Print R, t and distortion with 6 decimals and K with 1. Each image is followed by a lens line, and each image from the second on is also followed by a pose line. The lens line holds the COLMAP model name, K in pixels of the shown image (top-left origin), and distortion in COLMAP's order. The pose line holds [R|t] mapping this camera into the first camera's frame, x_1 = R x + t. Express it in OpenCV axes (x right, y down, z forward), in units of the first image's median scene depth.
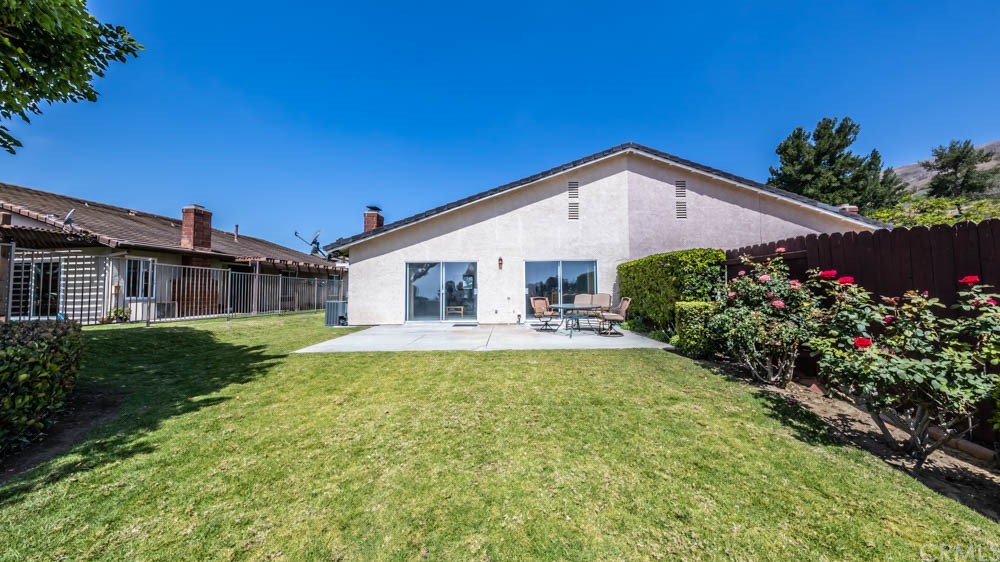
lens RADIAL K [[322.2, 0, 504.5], [0, 322.2, 281.3], [0, 0, 1]] dist [0.005519, -0.004892]
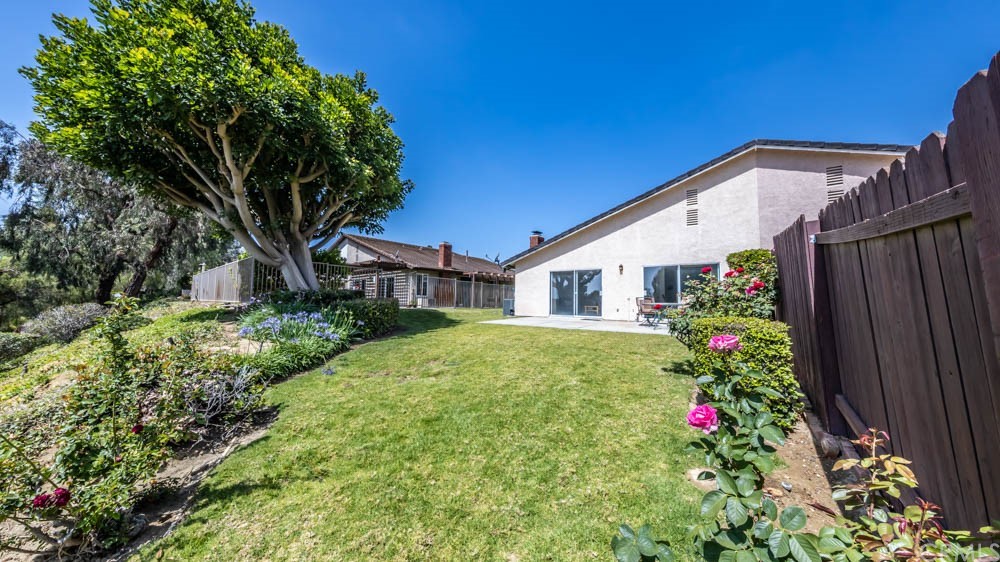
lens RADIAL K [[388.5, 0, 503.1], [0, 388.5, 283.8], [0, 0, 1]] dist [0.001308, -0.000040]
pose [[0.782218, -0.013884, -0.622850, 0.534086], [-0.002018, 0.999690, -0.024819, 0.032993], [0.623002, 0.020671, 0.781947, -0.386835]]
